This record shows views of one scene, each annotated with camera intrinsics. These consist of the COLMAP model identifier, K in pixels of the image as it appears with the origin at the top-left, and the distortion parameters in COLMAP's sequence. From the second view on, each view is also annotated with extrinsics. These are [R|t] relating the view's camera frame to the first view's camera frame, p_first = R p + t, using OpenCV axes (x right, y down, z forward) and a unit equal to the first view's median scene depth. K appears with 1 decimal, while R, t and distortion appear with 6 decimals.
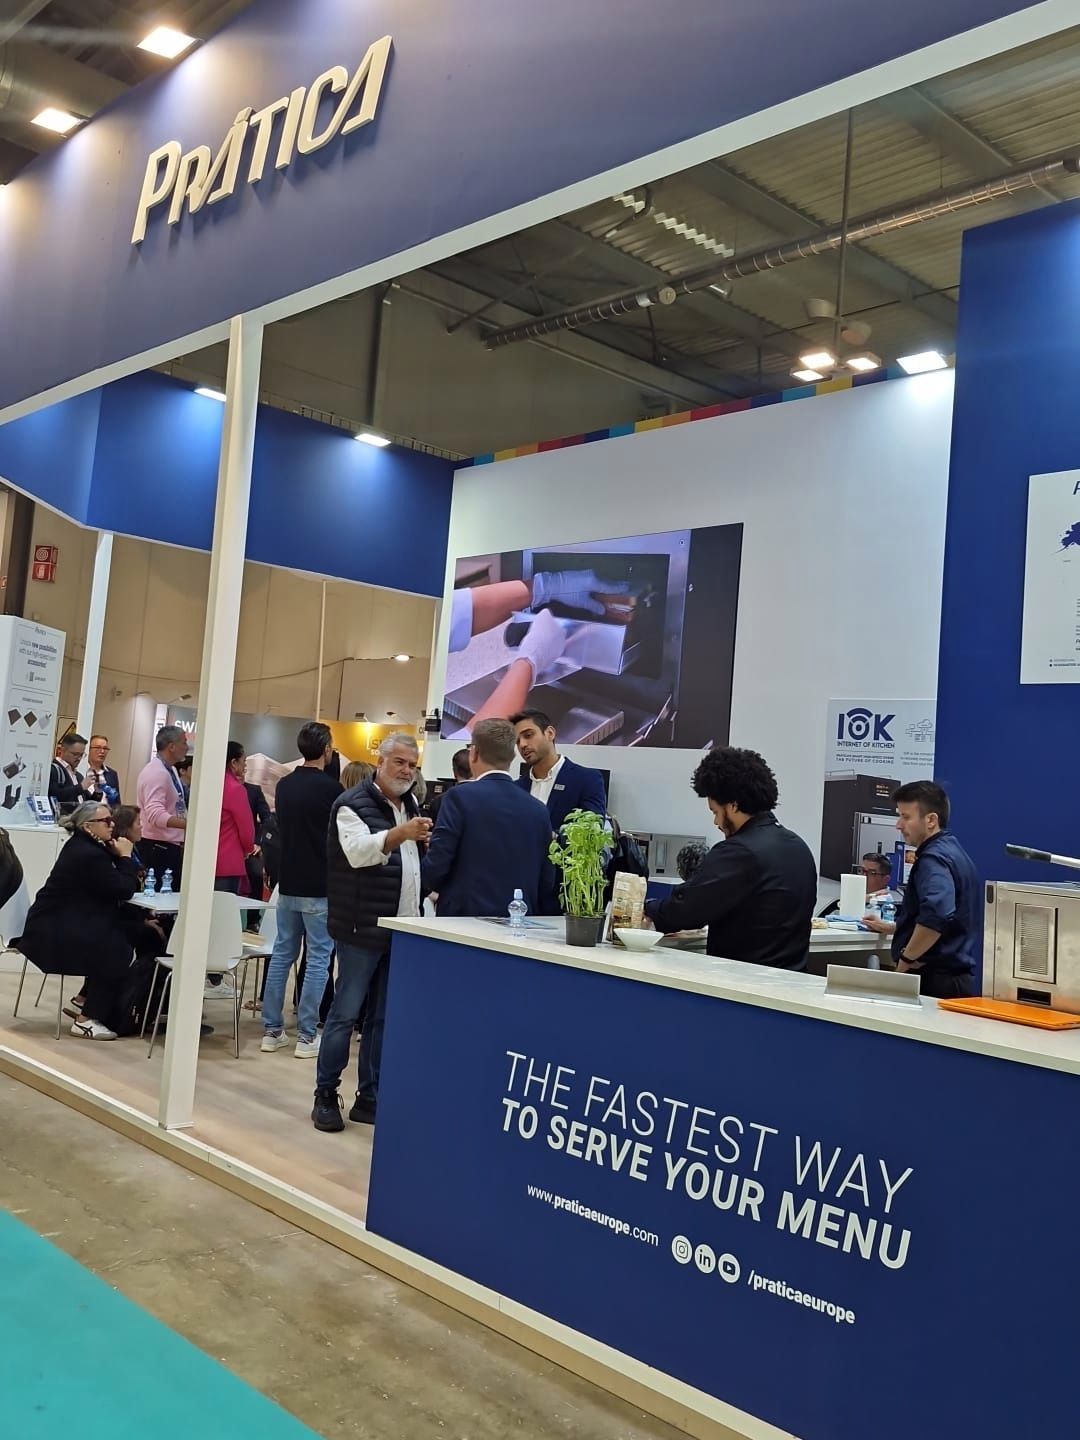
lens RADIAL K [[1297.2, 0, 540.0], [0, 1297.2, 720.0], [0, 0, 1]] dist [0.010589, 0.009202]
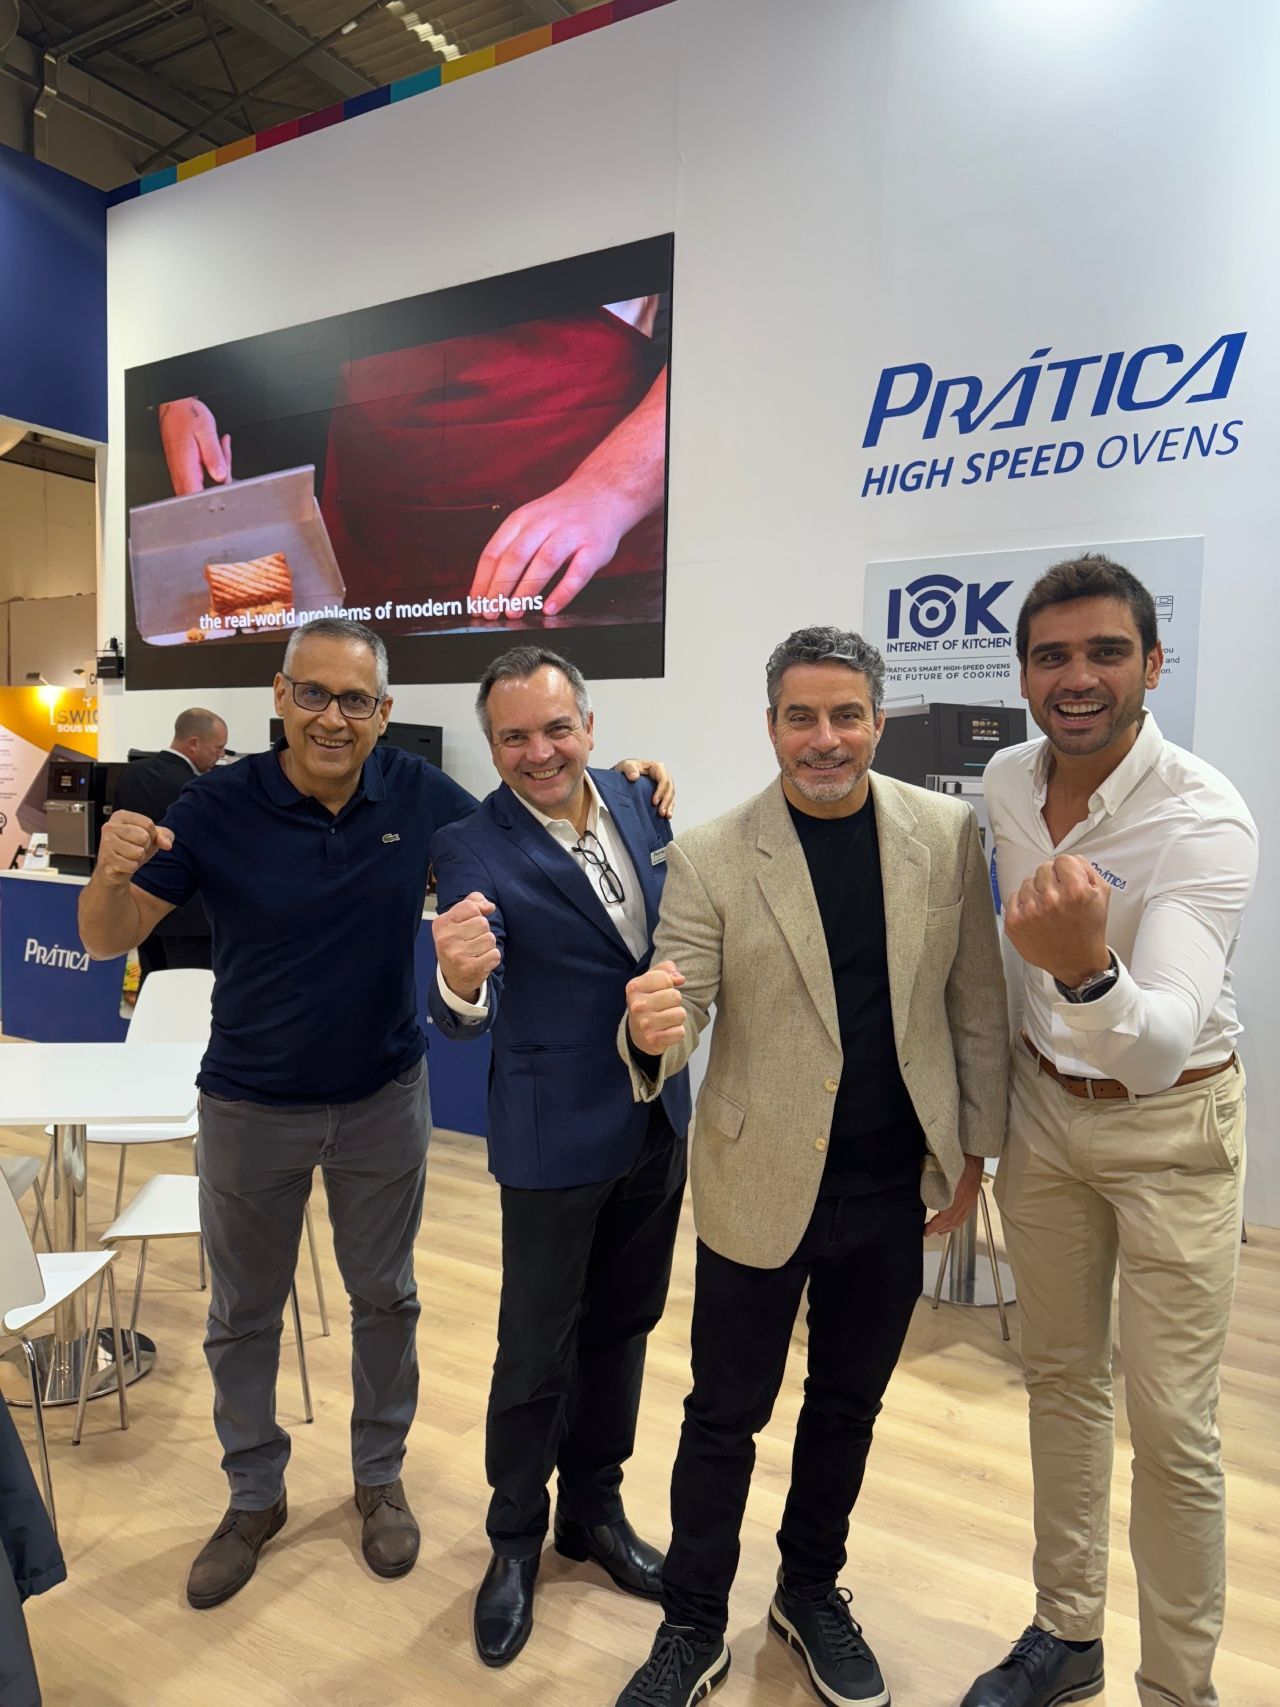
lens RADIAL K [[1202.5, 0, 640.0], [0, 1202.5, 853.5], [0, 0, 1]] dist [-0.009915, -0.001613]
pose [[0.962496, -0.077485, 0.259994, -0.000656], [0.042066, 0.989380, 0.139133, 0.029226], [-0.268013, -0.122978, 0.955534, 0.554732]]
